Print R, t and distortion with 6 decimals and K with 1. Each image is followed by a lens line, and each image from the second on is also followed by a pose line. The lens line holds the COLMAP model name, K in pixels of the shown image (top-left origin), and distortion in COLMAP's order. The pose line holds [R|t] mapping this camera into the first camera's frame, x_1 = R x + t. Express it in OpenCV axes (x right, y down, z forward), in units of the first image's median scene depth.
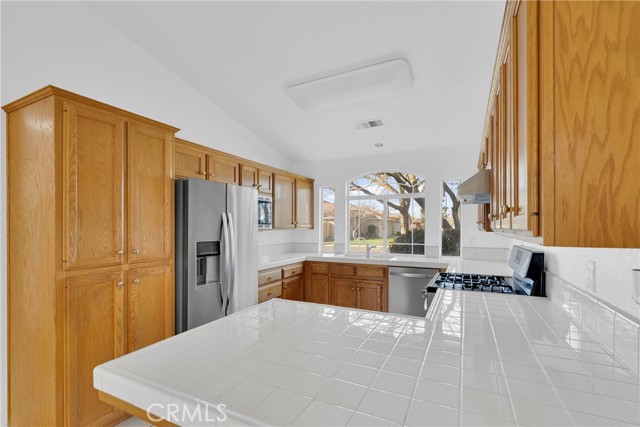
lens RADIAL K [[295.2, 0, 316.6], [0, 295.2, 228.2], [0, 0, 1]] dist [-0.013451, -0.000316]
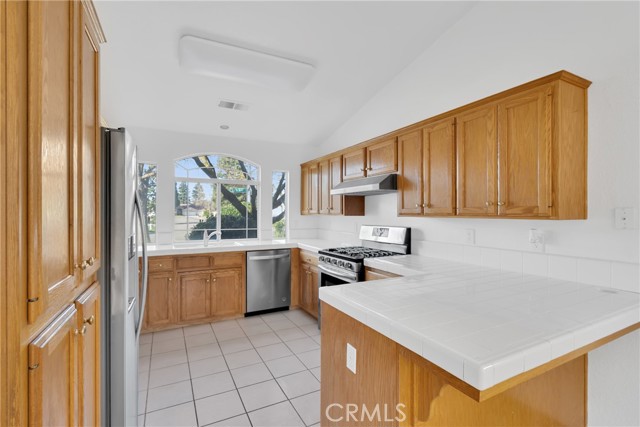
lens RADIAL K [[295.2, 0, 319.0], [0, 295.2, 212.8], [0, 0, 1]] dist [-0.013451, -0.000316]
pose [[0.589096, 0.000133, 0.808063, -0.396315], [0.001617, 0.999998, -0.001343, -0.001705], [-0.808061, 0.002097, 0.589095, 0.192378]]
